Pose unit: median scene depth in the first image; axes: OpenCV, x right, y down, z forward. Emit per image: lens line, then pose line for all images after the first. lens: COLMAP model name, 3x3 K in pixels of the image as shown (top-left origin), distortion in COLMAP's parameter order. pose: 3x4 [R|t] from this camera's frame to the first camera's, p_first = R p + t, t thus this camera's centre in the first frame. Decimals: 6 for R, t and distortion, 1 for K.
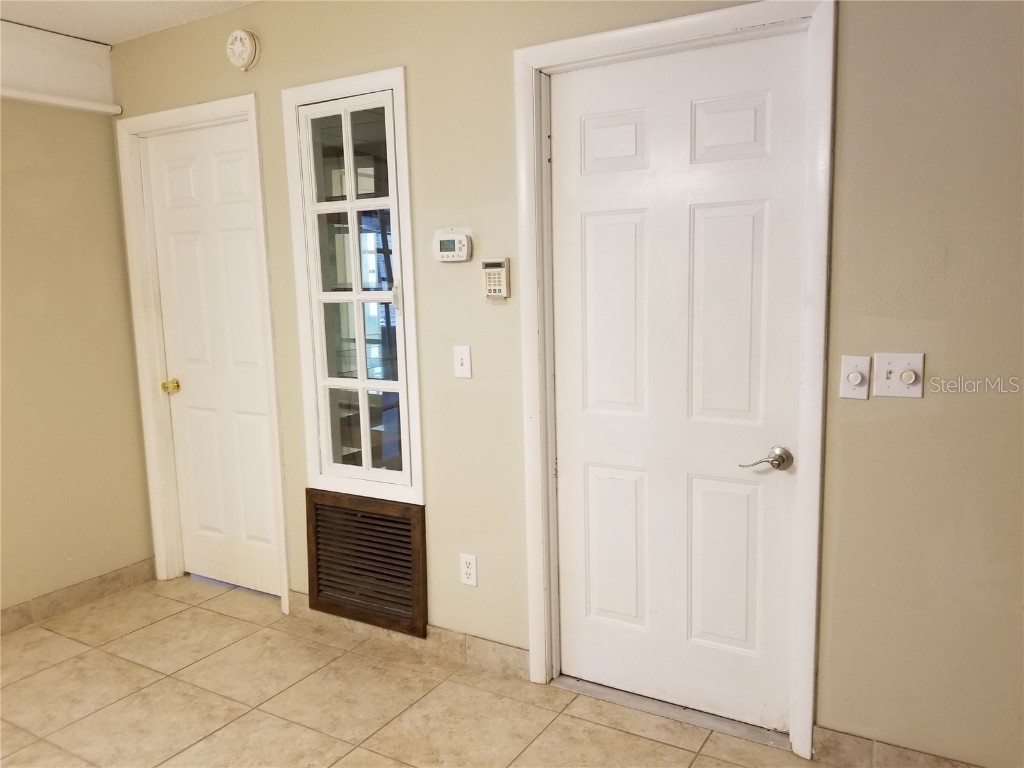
lens RADIAL K [[794.7, 0, 512.5], [0, 794.7, 388.8], [0, 0, 1]] dist [0.076674, -0.120961]
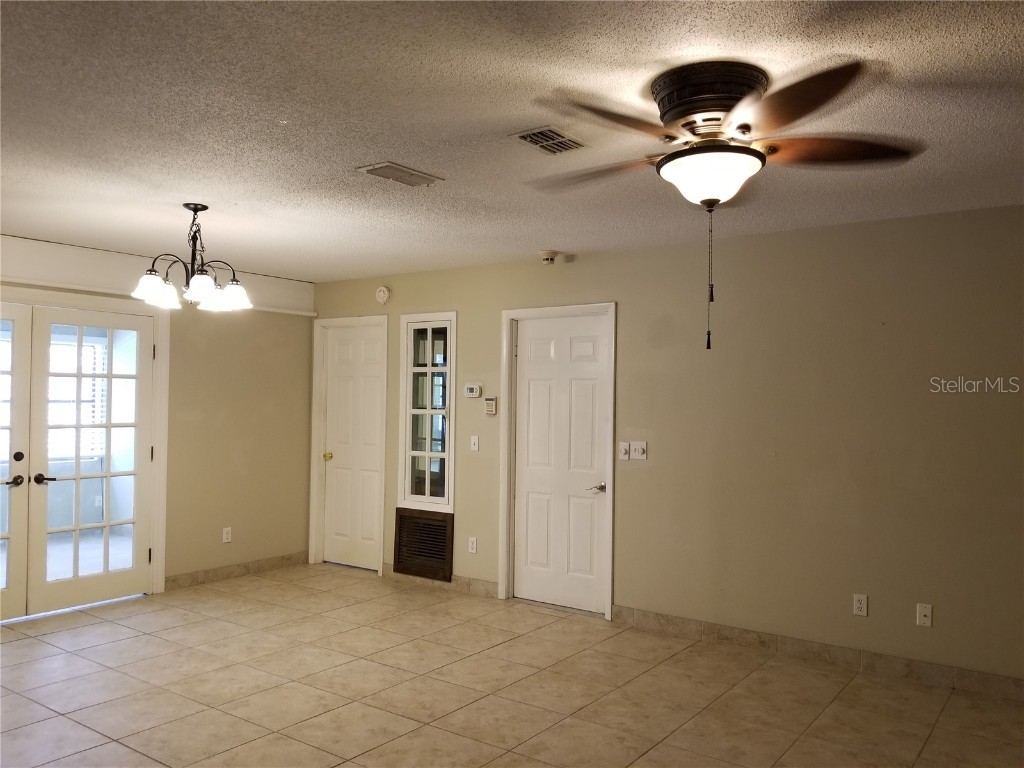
lens RADIAL K [[794.7, 0, 512.5], [0, 794.7, 388.8], [0, 0, 1]] dist [0.076674, -0.120961]
pose [[0.995650, 0.038709, -0.084752, 0.197943], [-0.051622, 0.986422, -0.155908, 0.138329], [0.077566, 0.159605, 0.984129, -1.040316]]
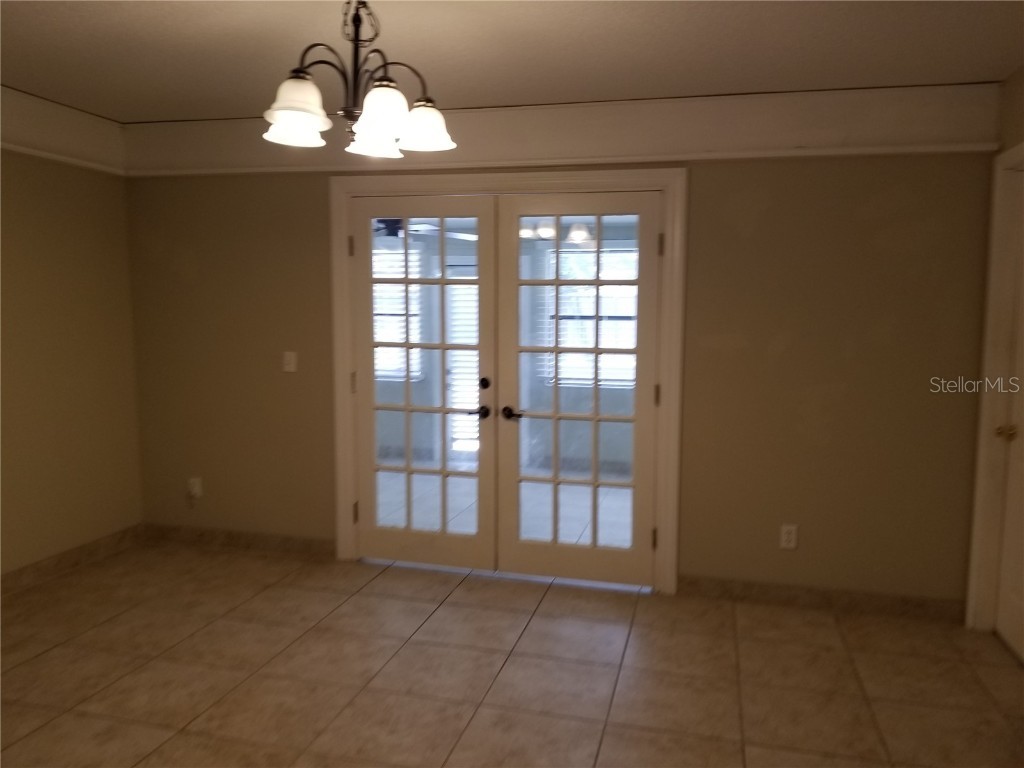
lens RADIAL K [[794.7, 0, 512.5], [0, 794.7, 388.8], [0, 0, 1]] dist [0.076674, -0.120961]
pose [[0.298854, 0.122853, -0.946358, 0.355886], [-0.161429, 0.983896, 0.076748, -0.038071], [0.940546, 0.129833, 0.313873, 0.195040]]
